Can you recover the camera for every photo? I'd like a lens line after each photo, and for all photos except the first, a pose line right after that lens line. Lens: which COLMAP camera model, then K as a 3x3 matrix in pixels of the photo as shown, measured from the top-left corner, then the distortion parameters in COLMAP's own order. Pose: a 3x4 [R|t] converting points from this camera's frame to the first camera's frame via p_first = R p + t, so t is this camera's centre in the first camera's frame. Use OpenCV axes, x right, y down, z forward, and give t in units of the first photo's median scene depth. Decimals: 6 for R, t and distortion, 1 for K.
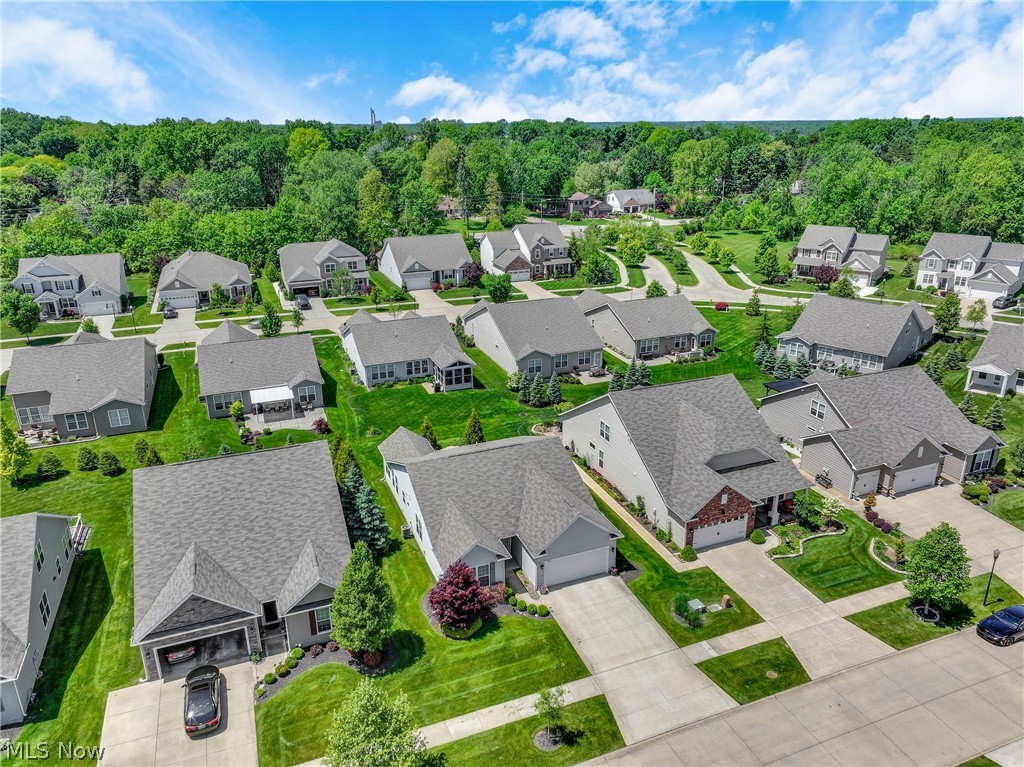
lens RADIAL K [[717.5, 0, 511.6], [0, 717.5, 381.6], [0, 0, 1]] dist [-0.004014, 0.020076]
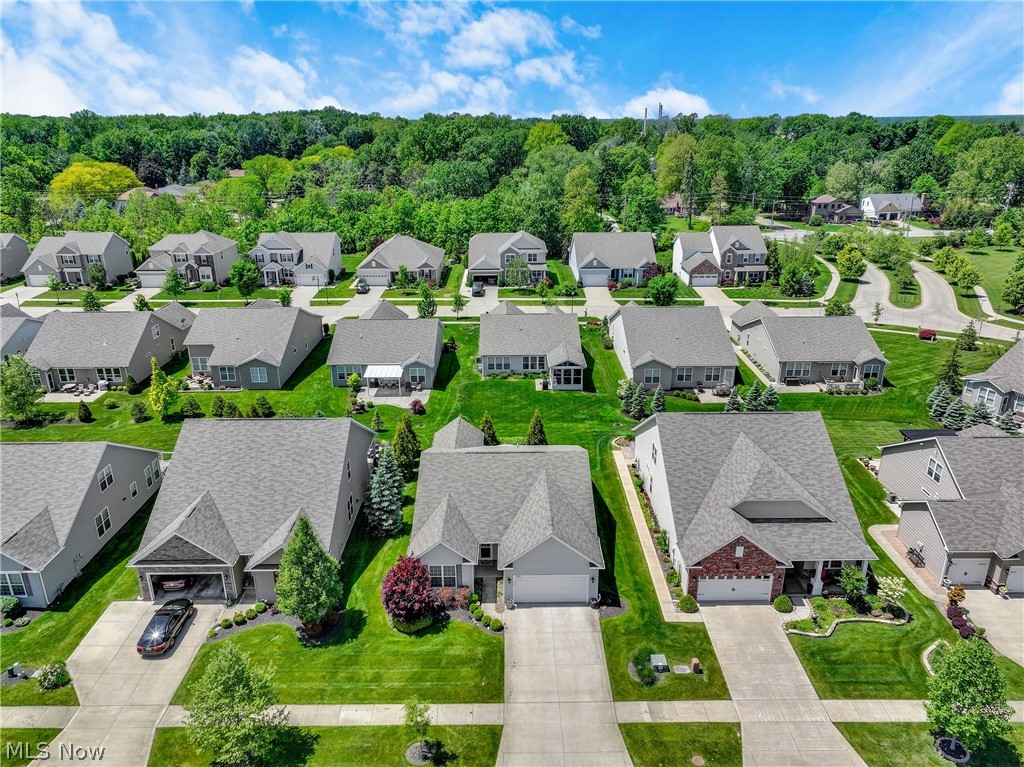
lens RADIAL K [[717.5, 0, 512.1], [0, 717.5, 382.8], [0, 0, 1]] dist [-0.004014, 0.020076]
pose [[0.931513, 0.127279, -0.340711, 0.282712], [-0.124611, 0.991758, 0.029800, -0.027669], [0.341696, 0.014697, 0.939696, 0.079302]]
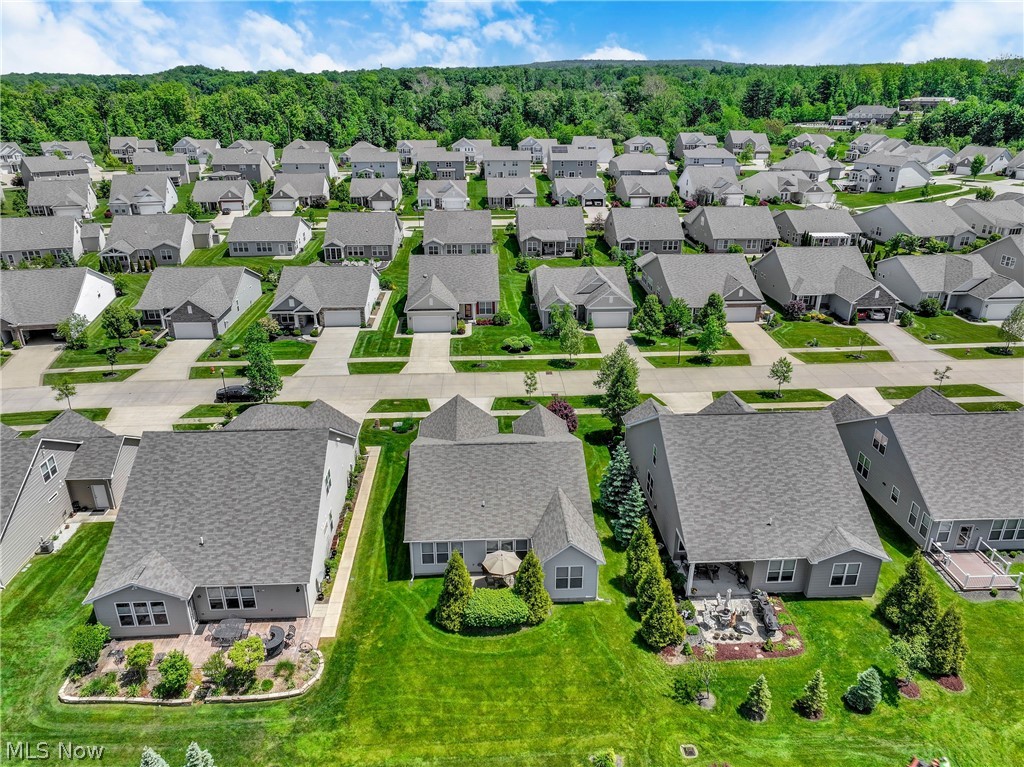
lens RADIAL K [[717.5, 0, 508.8], [0, 717.5, 382.8], [0, 0, 1]] dist [-0.004014, 0.020076]
pose [[-0.946593, -0.118377, 0.299915, -0.316092], [0.116572, 0.741599, 0.660637, -0.568263], [-0.300621, 0.660316, -0.688193, 1.536976]]
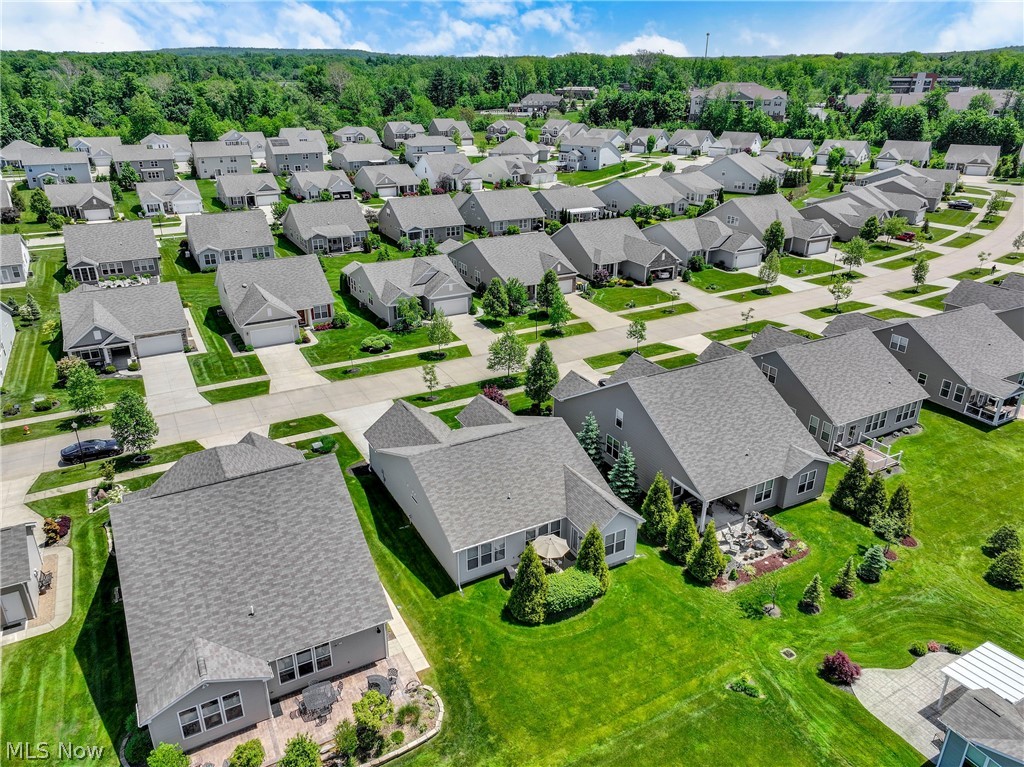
lens RADIAL K [[717.5, 0, 508.9], [0, 717.5, 385.2], [0, 0, 1]] dist [-0.004014, 0.020076]
pose [[-0.993102, 0.049827, -0.106140, 0.031808], [-0.037185, 0.724655, 0.688108, -0.580517], [0.111201, 0.687308, -0.717803, 1.572747]]
